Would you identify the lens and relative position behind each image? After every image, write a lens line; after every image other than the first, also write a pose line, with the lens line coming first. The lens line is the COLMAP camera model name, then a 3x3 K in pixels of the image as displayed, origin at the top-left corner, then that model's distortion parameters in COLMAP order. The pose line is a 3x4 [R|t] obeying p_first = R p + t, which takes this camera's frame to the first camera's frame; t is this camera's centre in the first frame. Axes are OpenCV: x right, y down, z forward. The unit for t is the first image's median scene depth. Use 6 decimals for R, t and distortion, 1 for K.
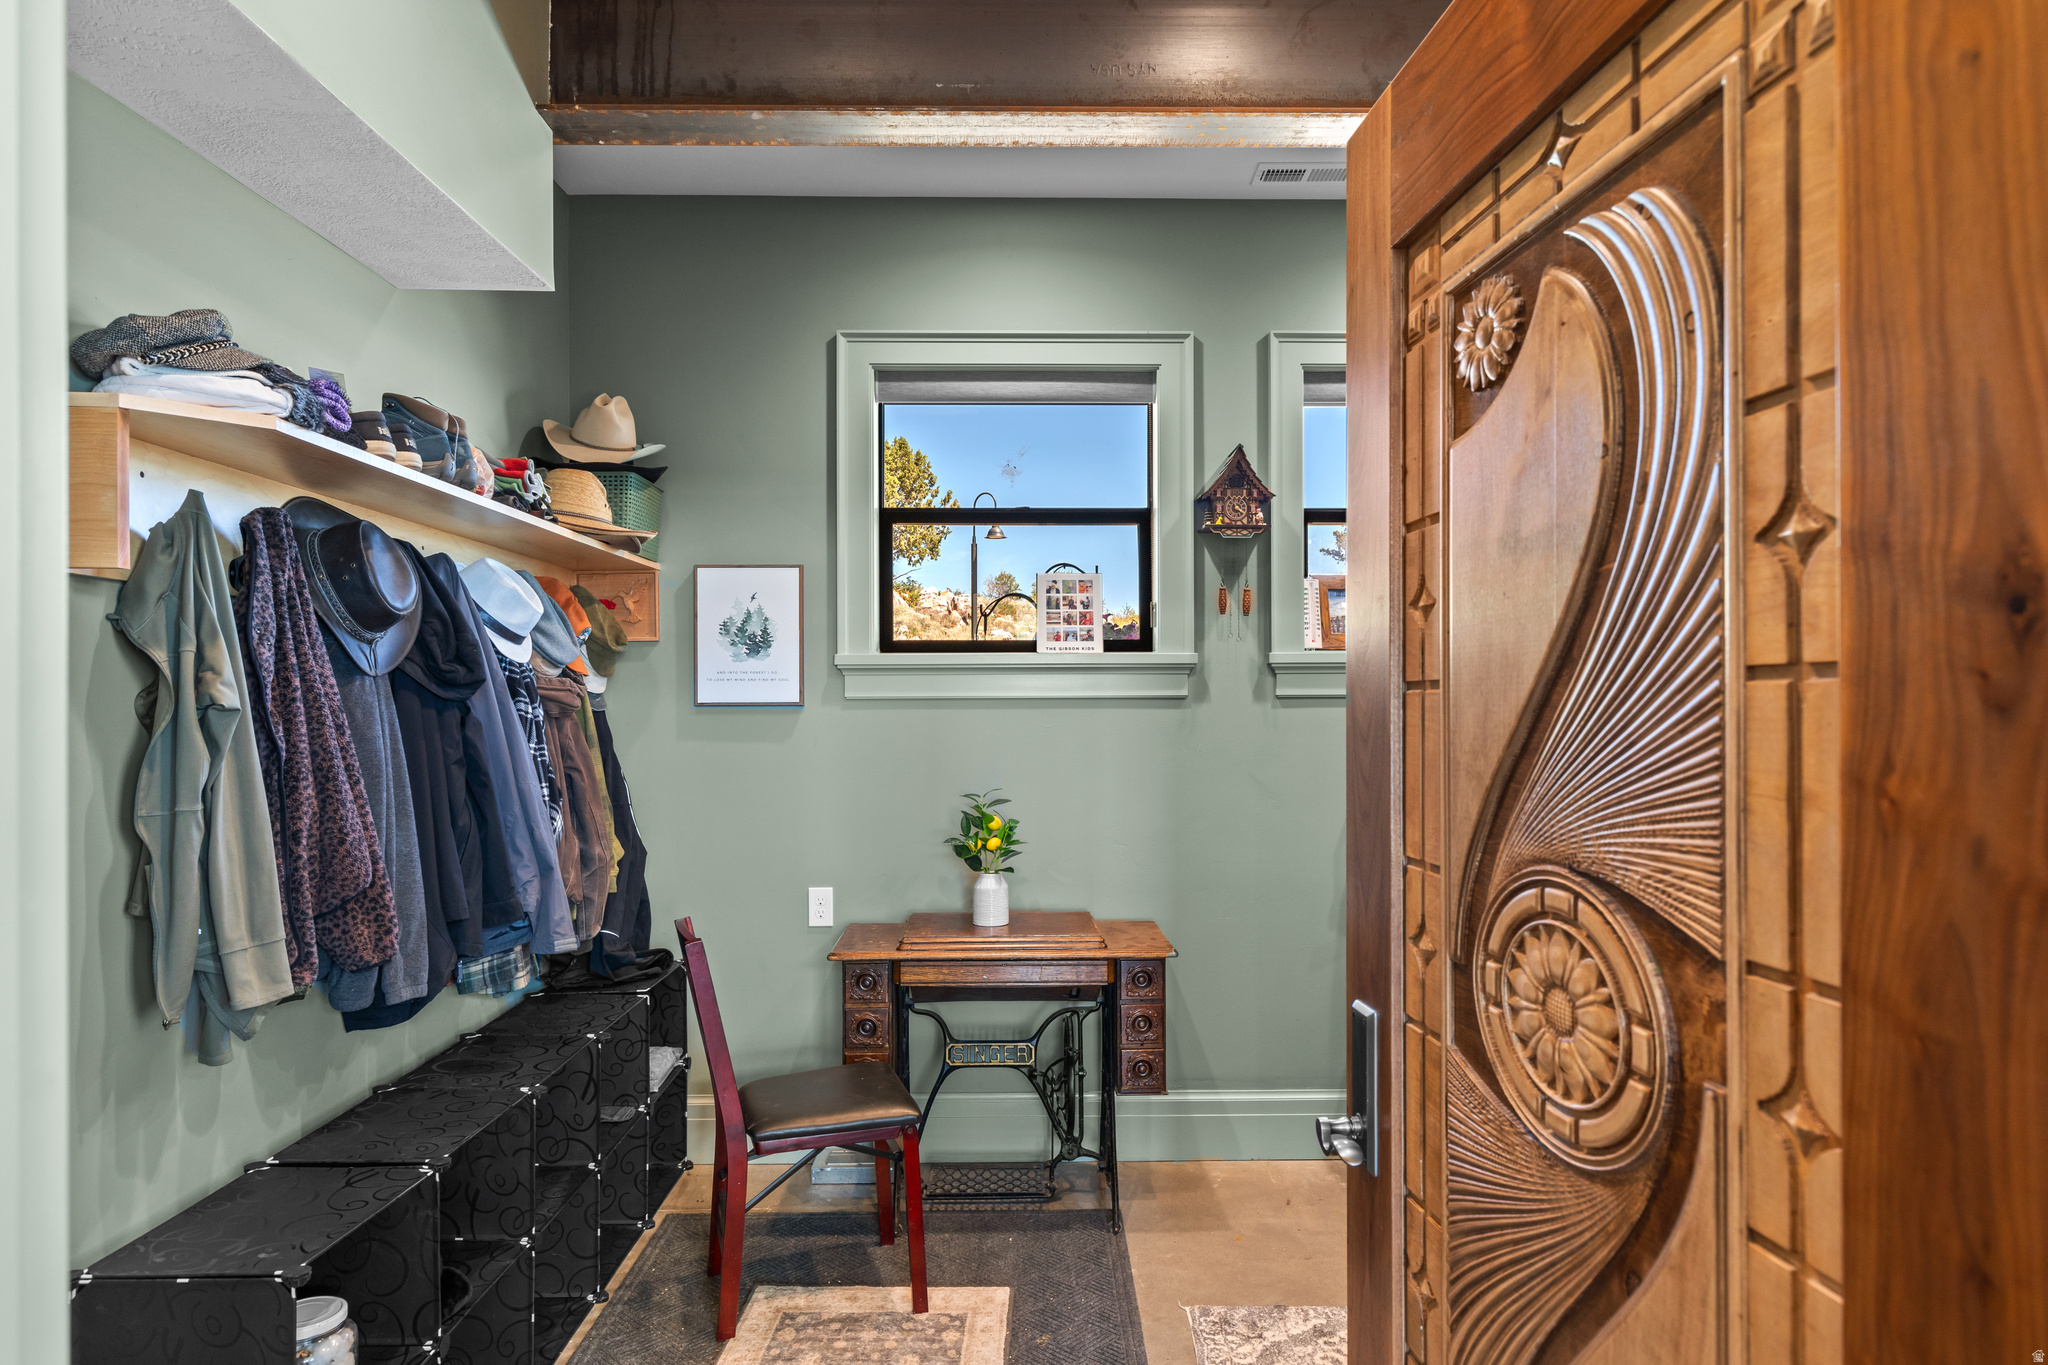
lens RADIAL K [[1247.7, 0, 1066.2], [0, 1247.7, 689.9], [0, 0, 1]] dist [0.006428, -0.000731]
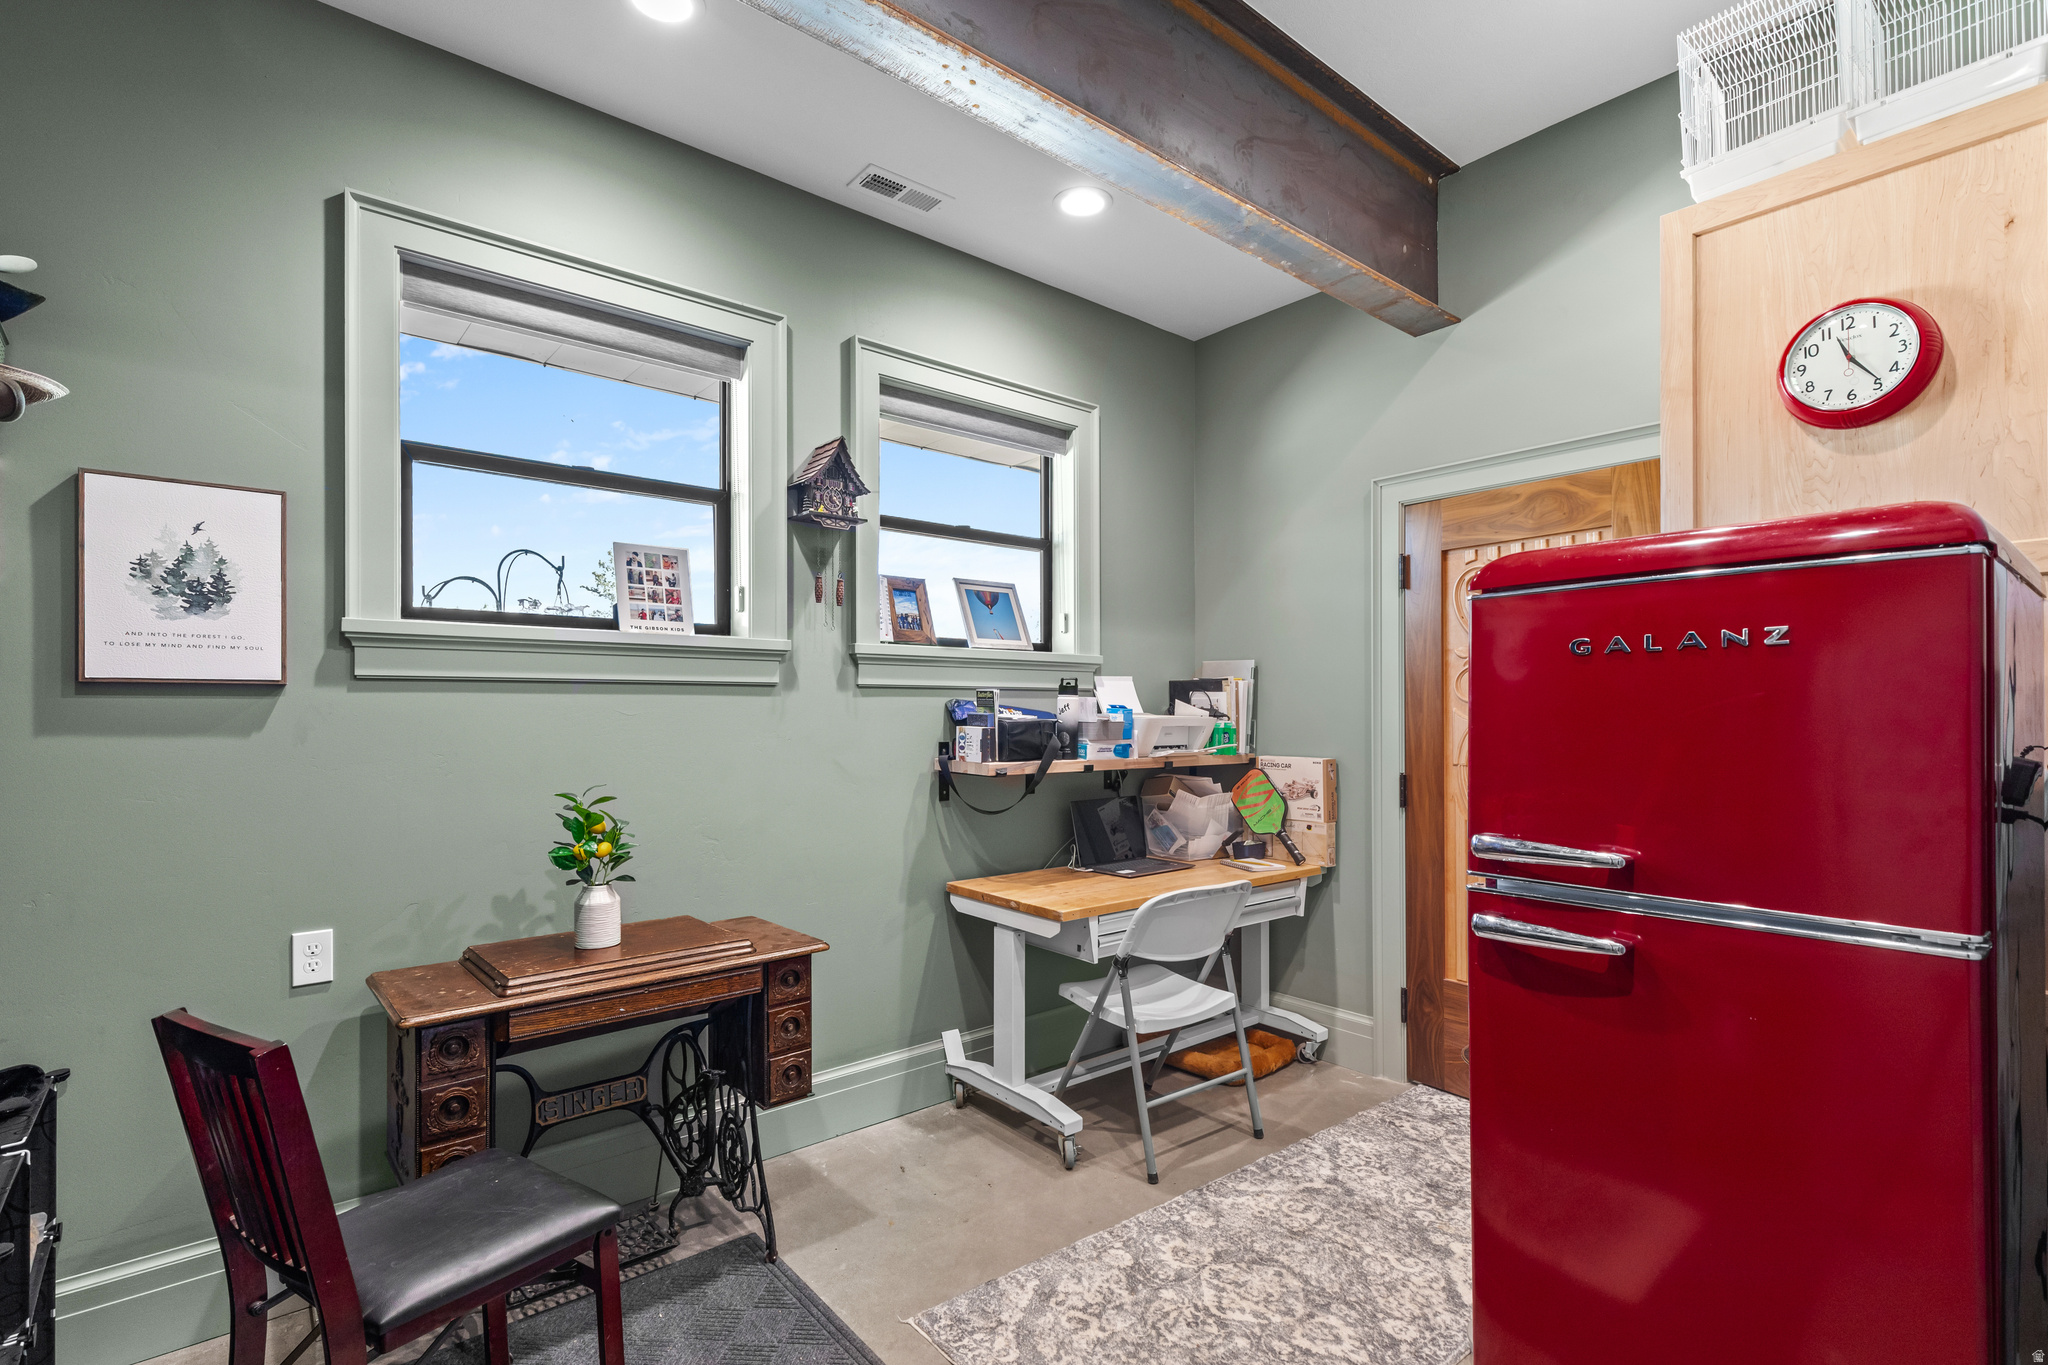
lens RADIAL K [[934.3, 0, 984.7], [0, 934.3, 707.7], [0, 0, 1]] dist [0.009280, -0.001846]
pose [[0.781021, 0.005996, 0.624475, -0.236998], [-0.003800, 0.999981, -0.004849, 0.027260], [-0.624493, 0.001414, 0.781029, 0.320157]]
